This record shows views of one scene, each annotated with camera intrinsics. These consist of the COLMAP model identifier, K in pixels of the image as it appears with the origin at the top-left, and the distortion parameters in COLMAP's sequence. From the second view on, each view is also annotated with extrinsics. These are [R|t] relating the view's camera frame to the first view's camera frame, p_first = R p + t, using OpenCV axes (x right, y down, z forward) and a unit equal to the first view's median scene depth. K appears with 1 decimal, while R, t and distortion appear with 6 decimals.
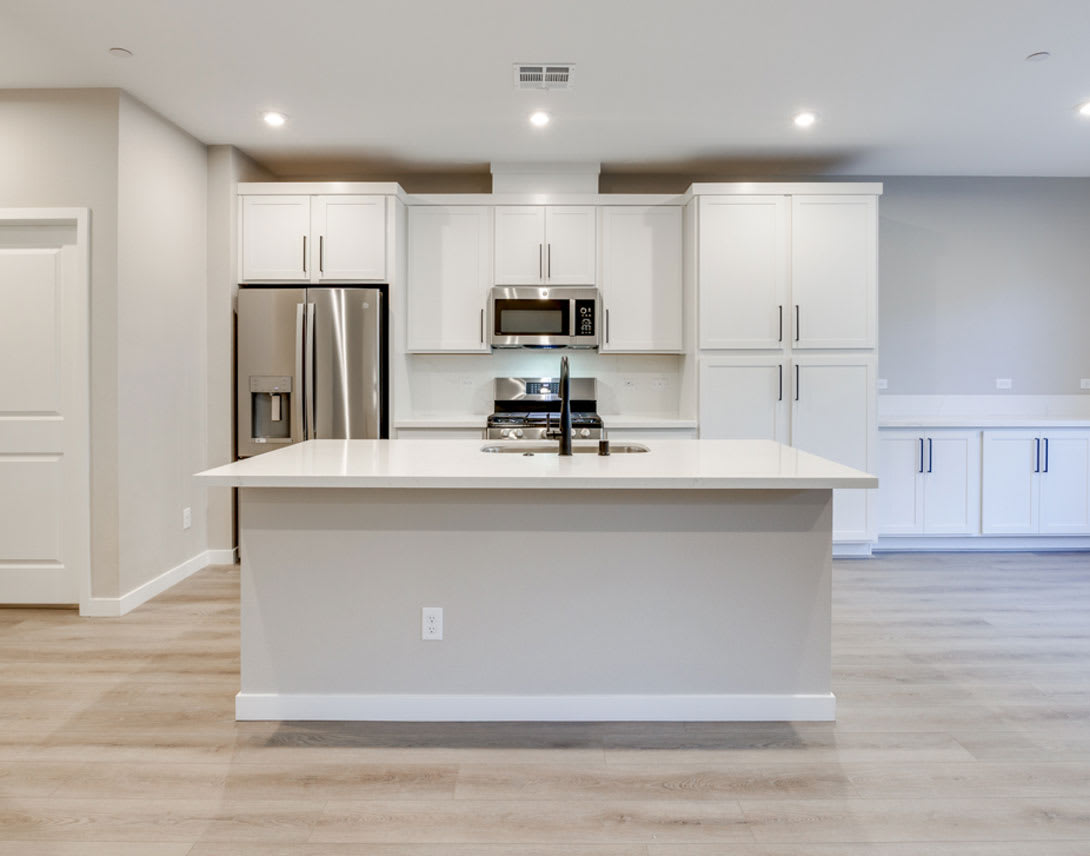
lens RADIAL K [[653.9, 0, 541.6], [0, 653.9, 366.0], [0, 0, 1]] dist [-0.018947, 0.000217]
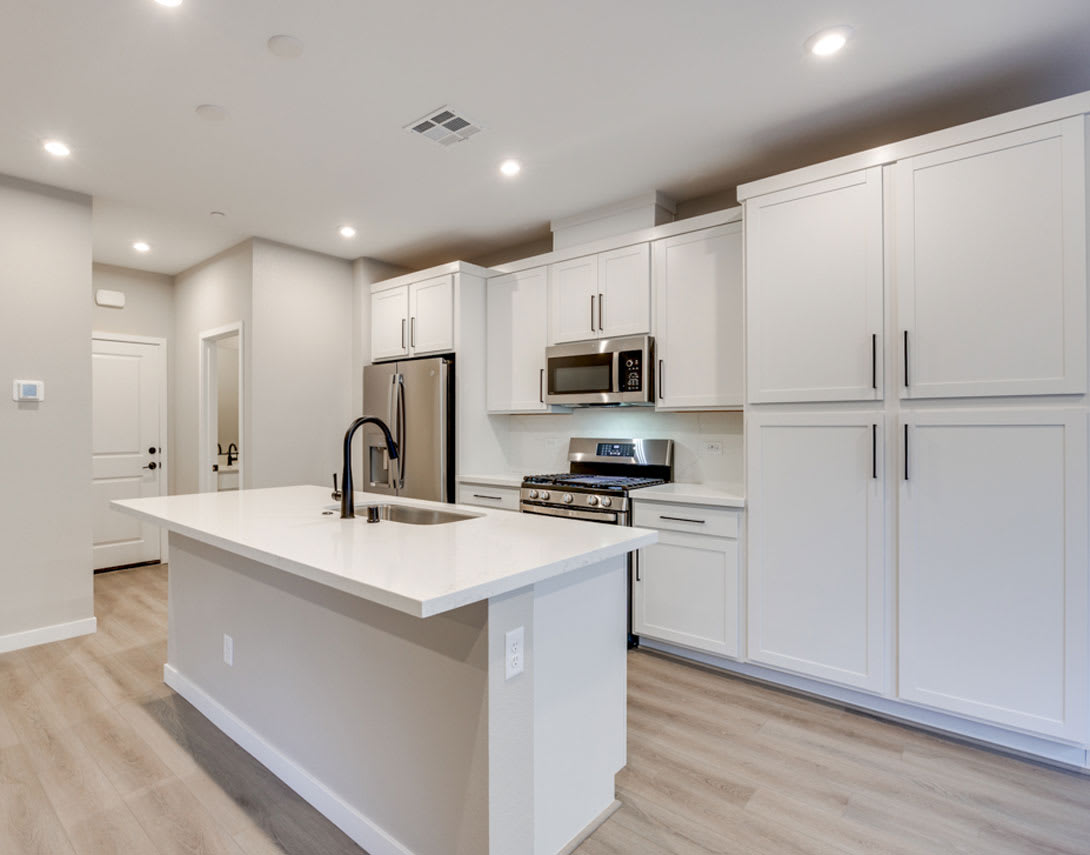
lens RADIAL K [[580.1, 0, 505.4], [0, 580.1, 422.4], [0, 0, 1]] dist [-0.016132, 0.000347]
pose [[0.735145, -0.004026, -0.677898, 0.472281], [-0.000369, 0.999980, -0.006340, 0.000199], [0.677910, 0.004911, 0.735129, 0.310804]]
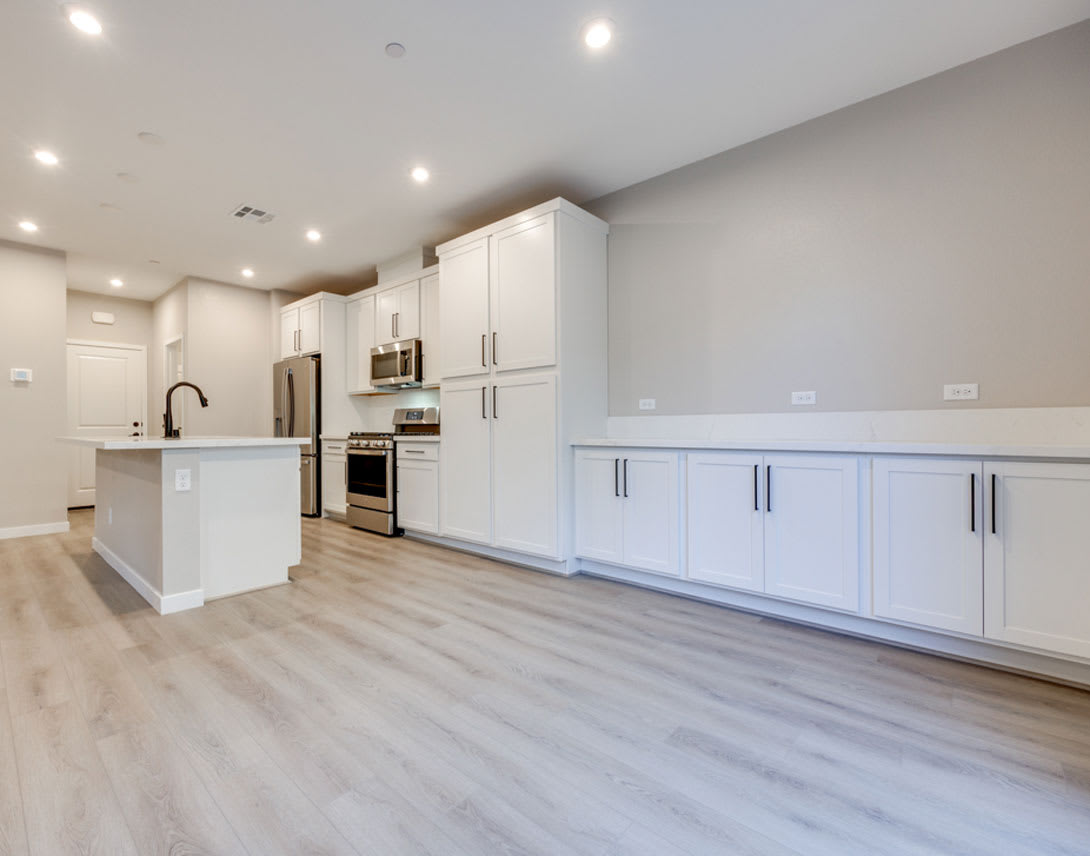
lens RADIAL K [[520.4, 0, 545.0], [0, 520.4, 428.0], [0, 0, 1]] dist [-0.000851, -0.000319]
pose [[0.725840, -0.008449, -0.687811, 1.034848], [0.002395, 0.999950, -0.009756, 0.076494], [0.687859, 0.005434, 0.725824, 0.404035]]
